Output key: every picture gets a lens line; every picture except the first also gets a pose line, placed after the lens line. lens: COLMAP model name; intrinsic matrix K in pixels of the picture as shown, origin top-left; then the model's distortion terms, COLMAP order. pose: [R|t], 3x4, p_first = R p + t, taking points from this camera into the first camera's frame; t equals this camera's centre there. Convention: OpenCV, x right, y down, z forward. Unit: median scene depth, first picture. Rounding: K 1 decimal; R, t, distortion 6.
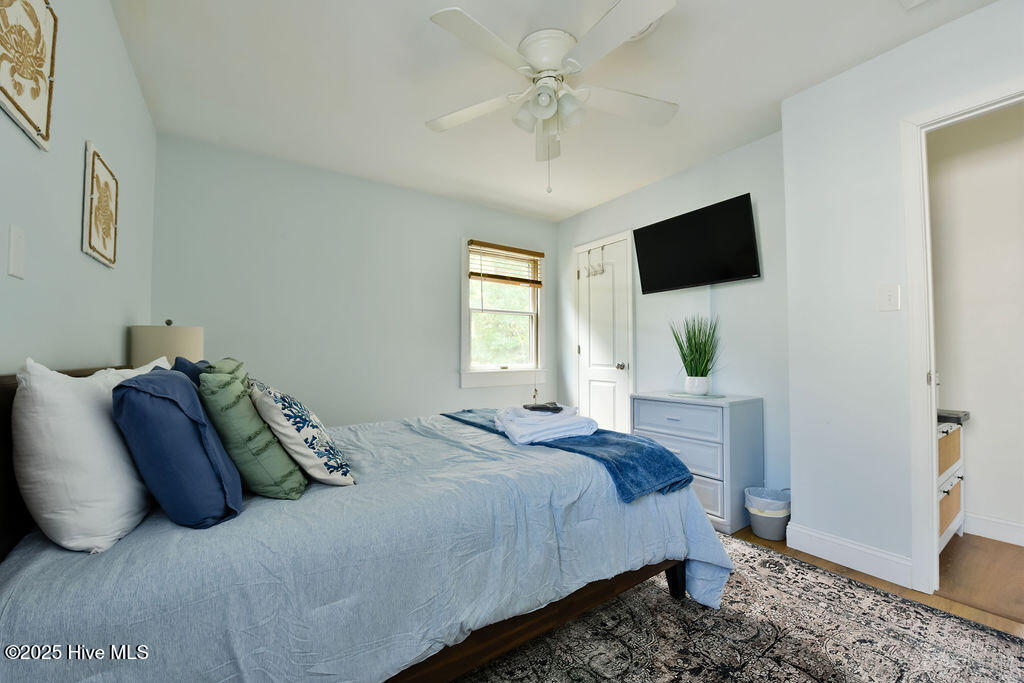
lens RADIAL K [[404.7, 0, 510.8], [0, 404.7, 342.4], [0, 0, 1]] dist [-0.021401, -0.001000]
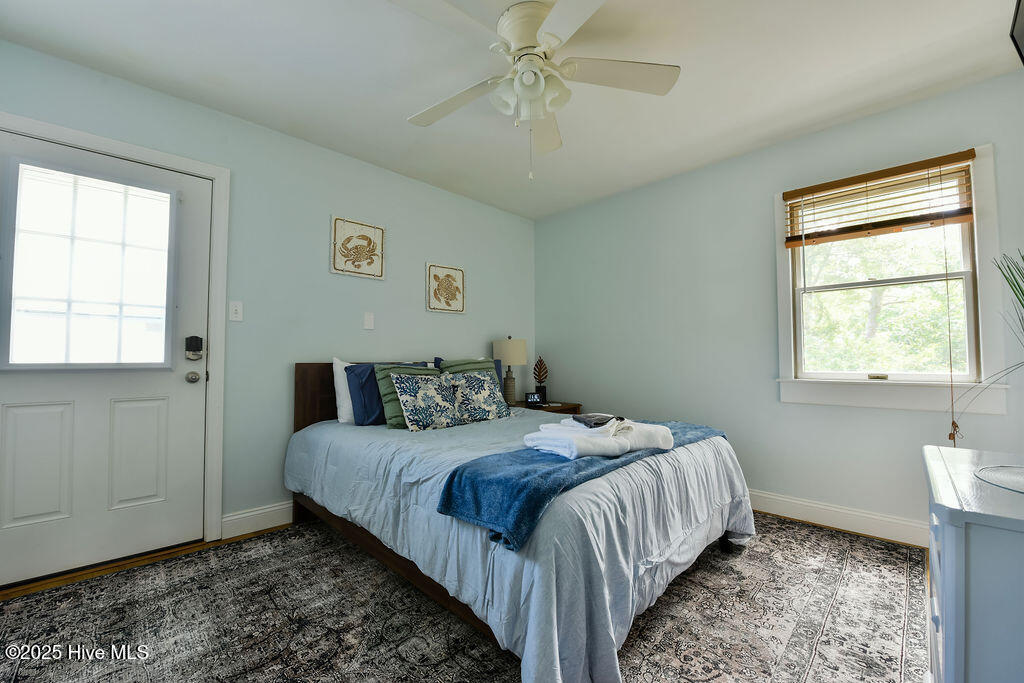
lens RADIAL K [[404.7, 0, 510.8], [0, 404.7, 342.4], [0, 0, 1]] dist [-0.021401, -0.001000]
pose [[0.187608, -0.033517, -0.981672, 0.506262], [0.032495, 0.999082, -0.027901, 0.012417], [0.981706, -0.026664, 0.188525, 0.399594]]
